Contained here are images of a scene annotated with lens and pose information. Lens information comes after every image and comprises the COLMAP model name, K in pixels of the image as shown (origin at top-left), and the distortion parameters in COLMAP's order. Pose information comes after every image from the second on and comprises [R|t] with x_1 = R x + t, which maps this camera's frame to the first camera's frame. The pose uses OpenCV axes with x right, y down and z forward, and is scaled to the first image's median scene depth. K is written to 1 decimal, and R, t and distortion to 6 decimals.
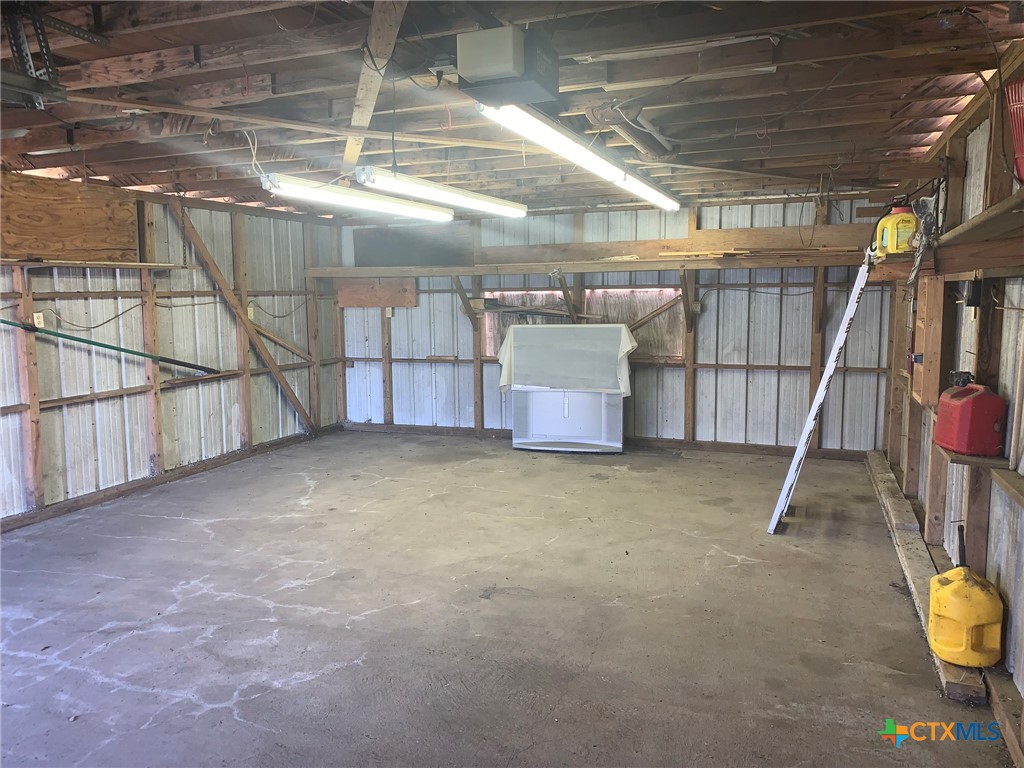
lens RADIAL K [[805.0, 0, 512.5], [0, 805.0, 403.4], [0, 0, 1]] dist [0.023927, 0.002549]
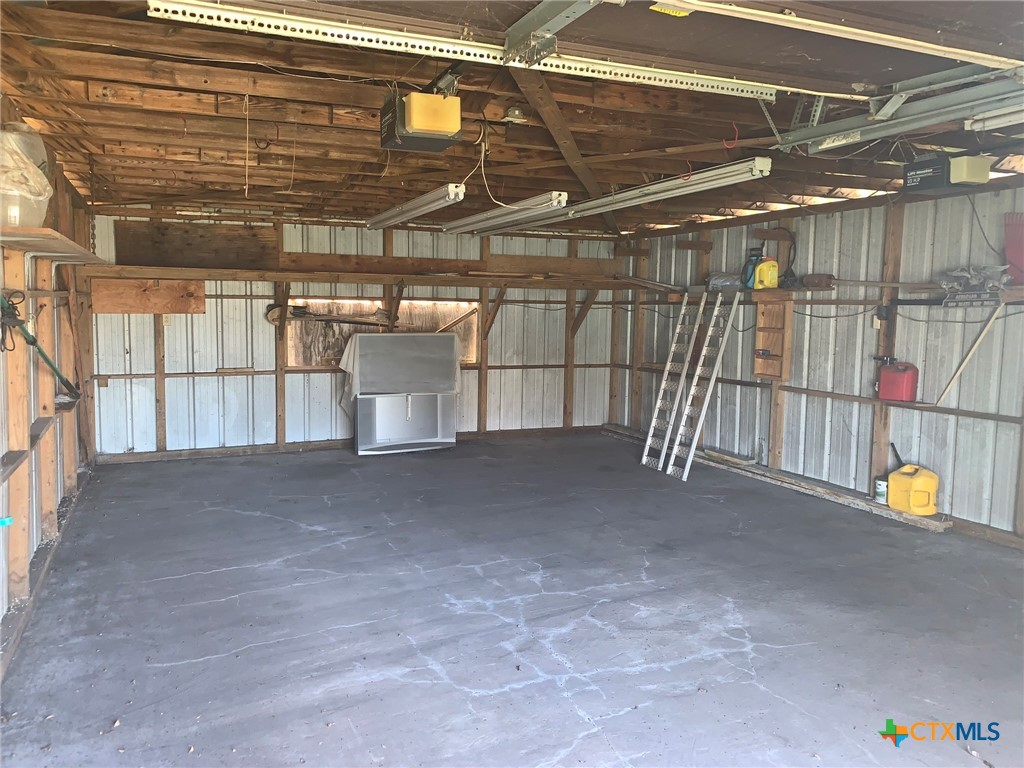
lens RADIAL K [[794.4, 0, 508.9], [0, 794.4, 384.6], [0, 0, 1]] dist [0.121357, -0.295564]
pose [[0.690737, -0.048275, 0.721493, -0.802616], [0.074141, 0.997239, -0.004256, -0.019656], [-0.719295, 0.056432, 0.692409, 0.226968]]
